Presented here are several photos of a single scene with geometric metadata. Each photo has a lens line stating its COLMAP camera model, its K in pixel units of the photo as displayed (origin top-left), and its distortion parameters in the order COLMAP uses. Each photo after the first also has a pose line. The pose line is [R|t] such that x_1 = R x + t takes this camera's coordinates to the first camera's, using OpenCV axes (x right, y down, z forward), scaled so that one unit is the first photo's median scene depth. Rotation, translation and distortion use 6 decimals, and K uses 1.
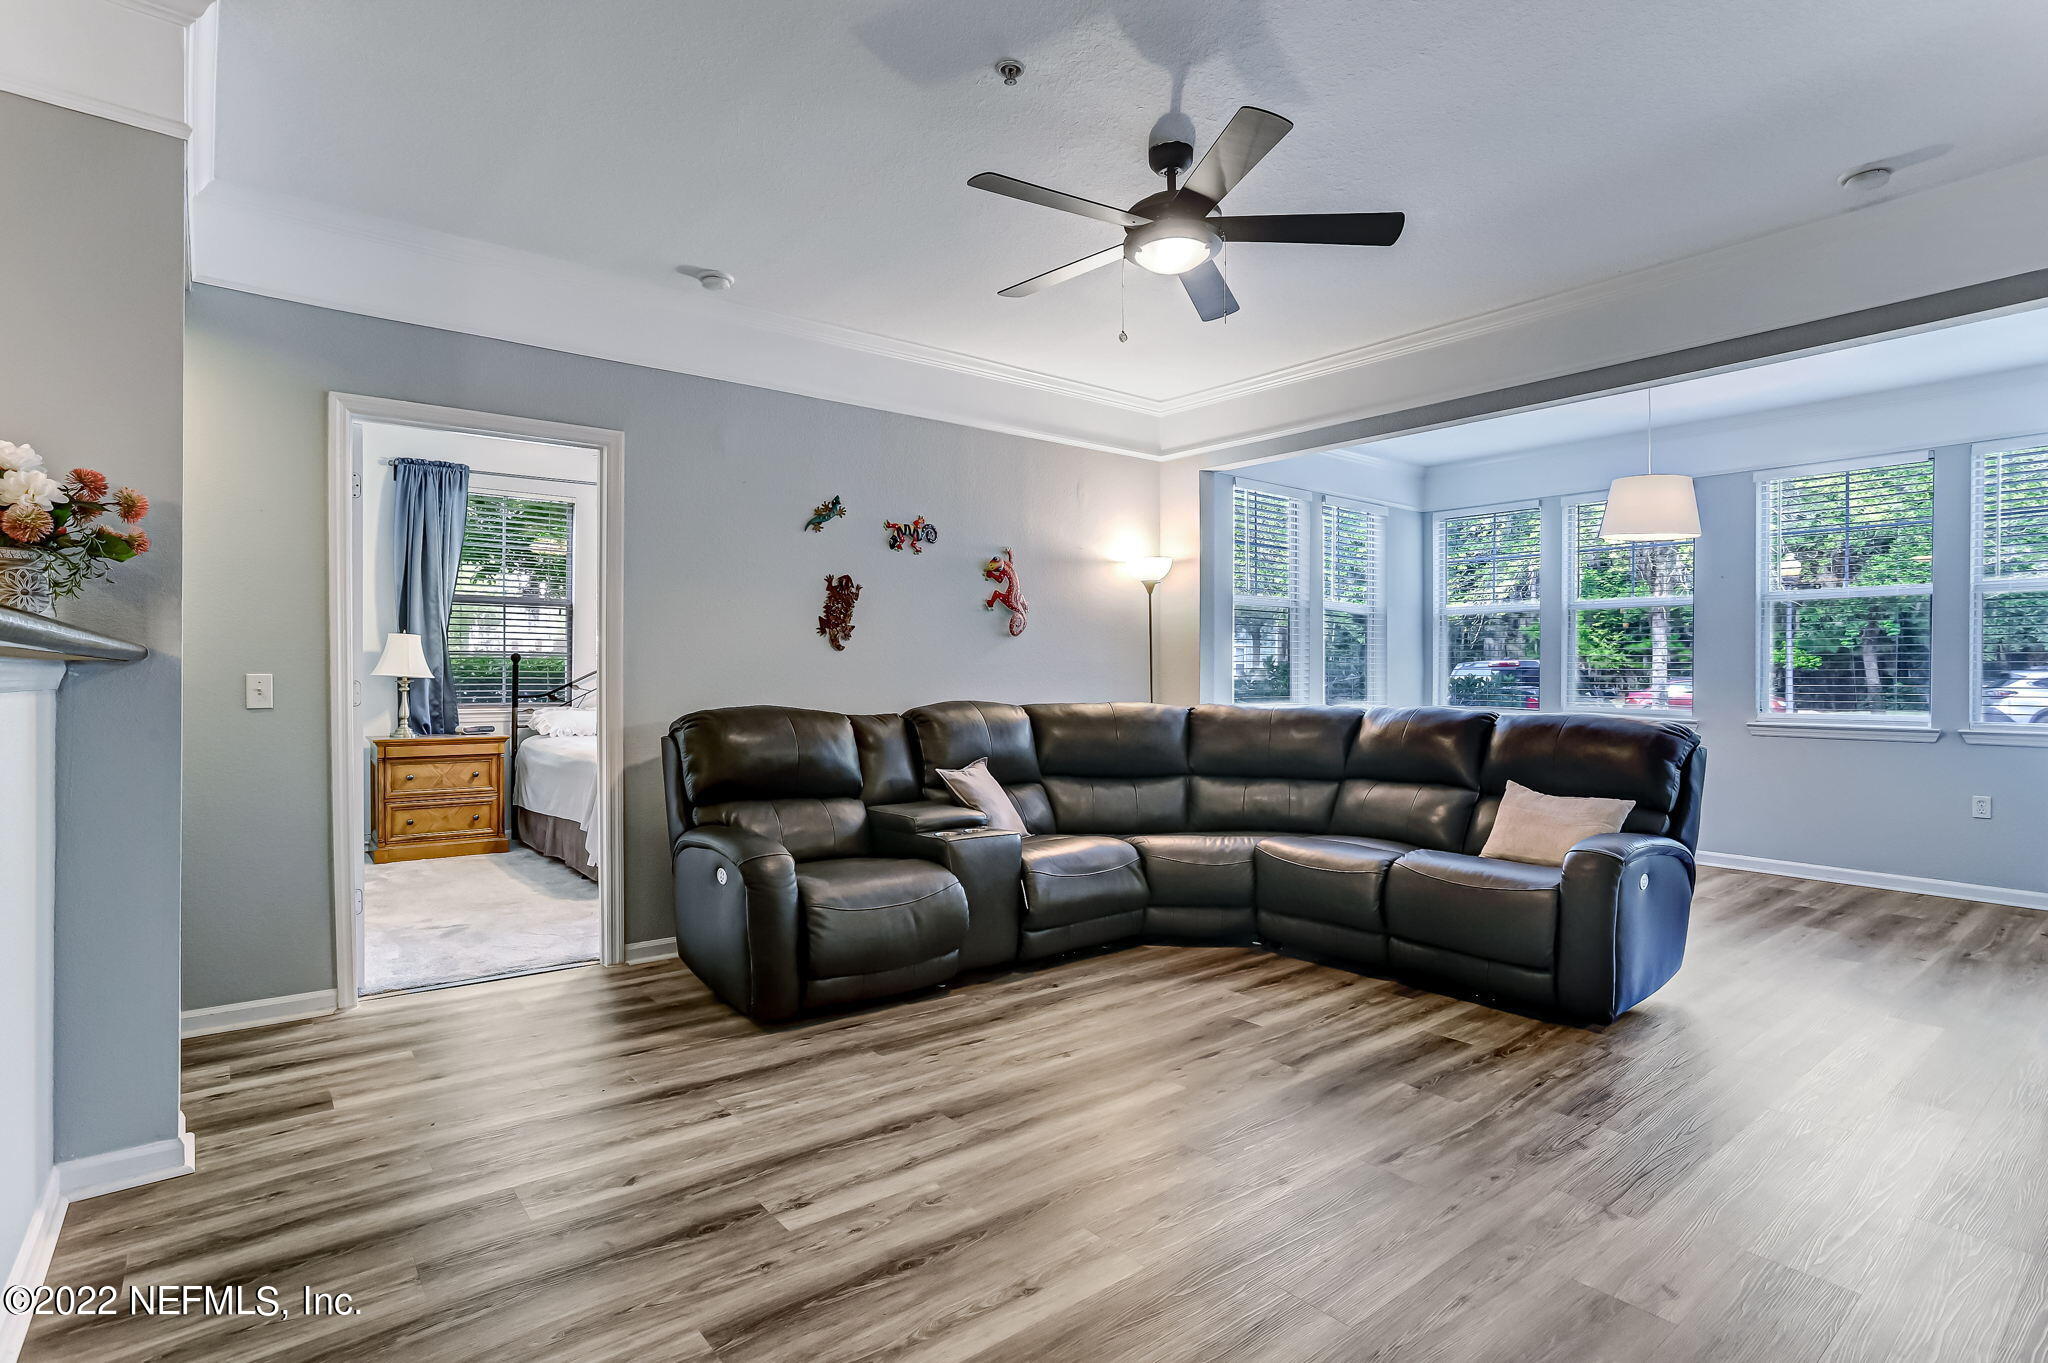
lens RADIAL K [[983.6, 0, 1024.0], [0, 983.6, 681.5], [0, 0, 1]] dist [-0.025998, -0.000211]
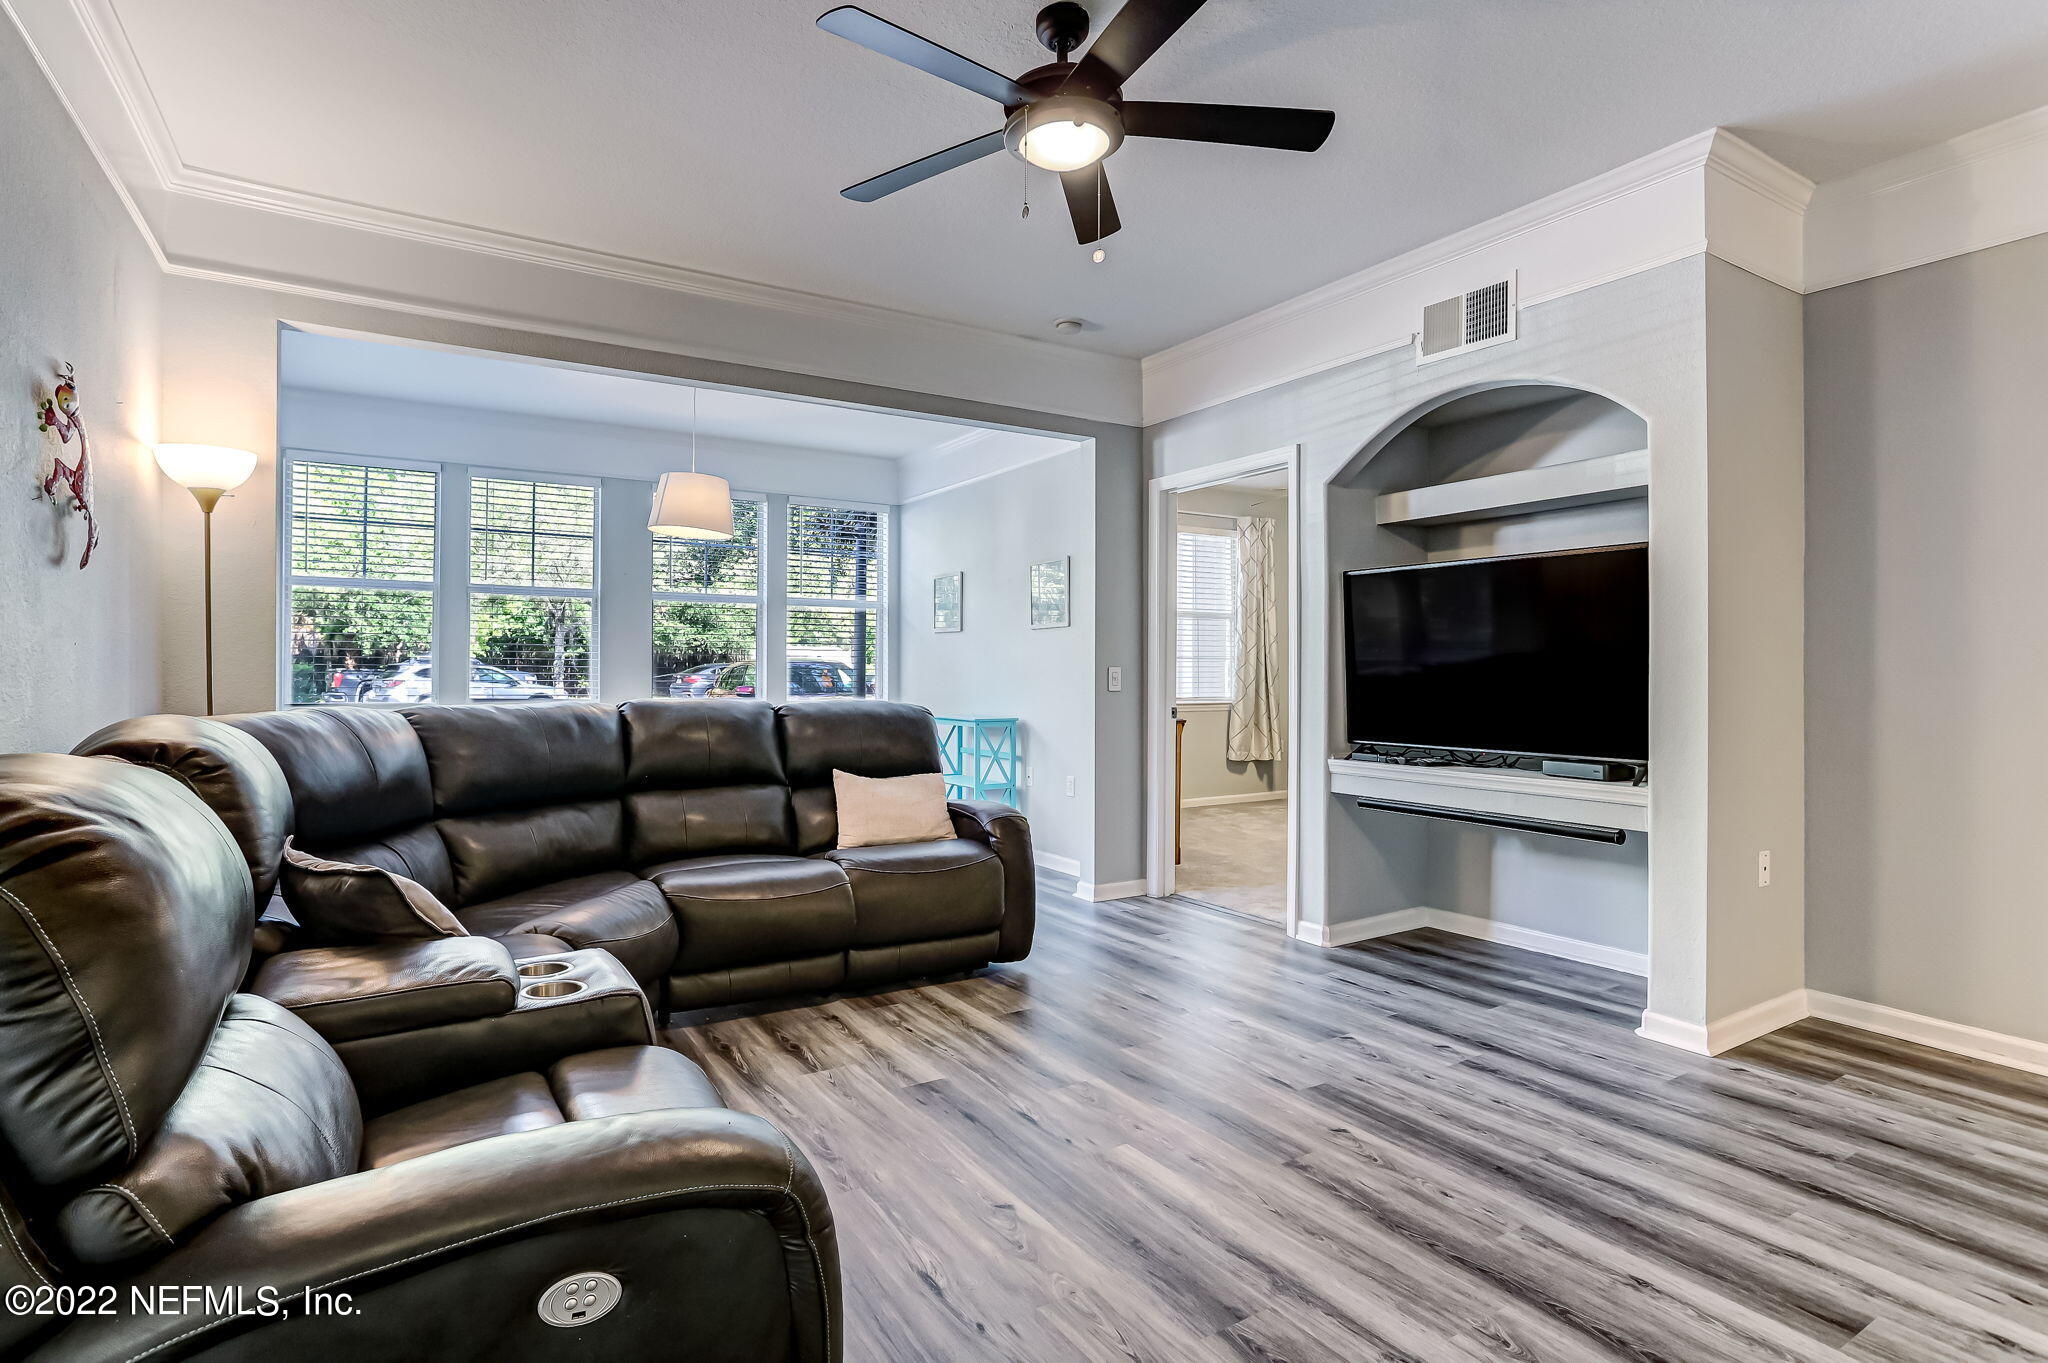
lens RADIAL K [[983.6, 0, 1024.0], [0, 983.6, 681.5], [0, 0, 1]] dist [-0.025998, -0.000211]
pose [[0.161679, -0.007693, 0.986813, -0.550787], [0.002170, 0.999970, 0.007440, 0.005056], [-0.986841, 0.000938, 0.161691, 0.763133]]
